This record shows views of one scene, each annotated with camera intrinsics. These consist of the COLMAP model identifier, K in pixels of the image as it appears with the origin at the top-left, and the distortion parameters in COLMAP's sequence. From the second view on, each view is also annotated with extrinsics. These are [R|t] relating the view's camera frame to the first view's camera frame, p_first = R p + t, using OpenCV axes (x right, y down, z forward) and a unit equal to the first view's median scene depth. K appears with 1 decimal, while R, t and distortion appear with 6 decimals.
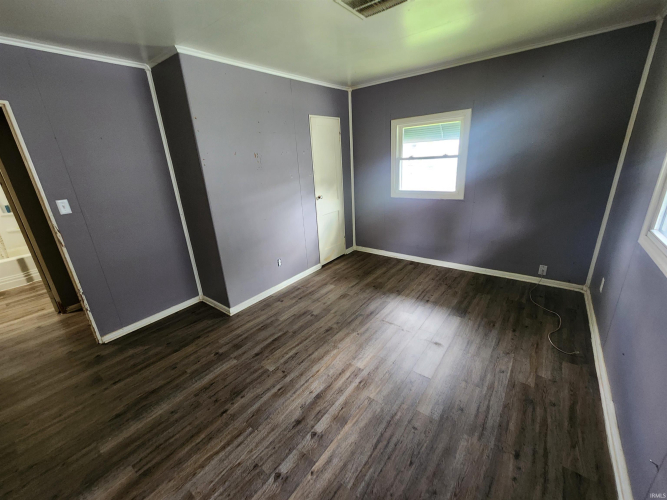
lens RADIAL K [[274.2, 0, 330.3], [0, 274.2, 252.1], [0, 0, 1]] dist [0.002125, 0.000852]
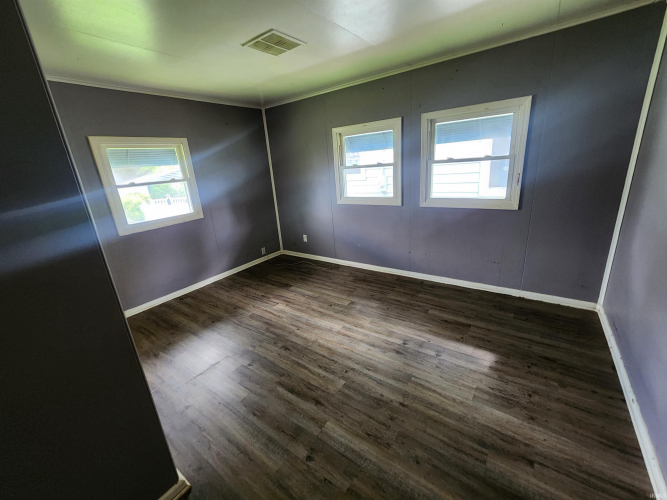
lens RADIAL K [[274.2, 0, 335.0], [0, 274.2, 247.4], [0, 0, 1]] dist [0.002125, 0.000852]
pose [[-0.026737, -0.237087, 0.971120, -0.930885], [0.405895, 0.885206, 0.227287, -0.181227], [-0.913529, 0.400249, 0.072565, 0.719551]]
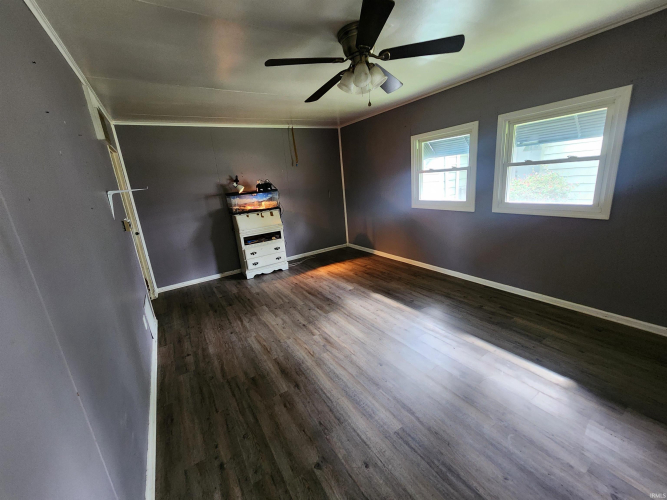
lens RADIAL K [[274.2, 0, 331.3], [0, 274.2, 250.3], [0, 0, 1]] dist [0.002125, 0.000852]
pose [[0.363592, -0.220739, 0.905028, -1.216369], [0.383028, 0.921023, 0.070760, -0.032452], [-0.849171, 0.320923, 0.419425, 0.354610]]
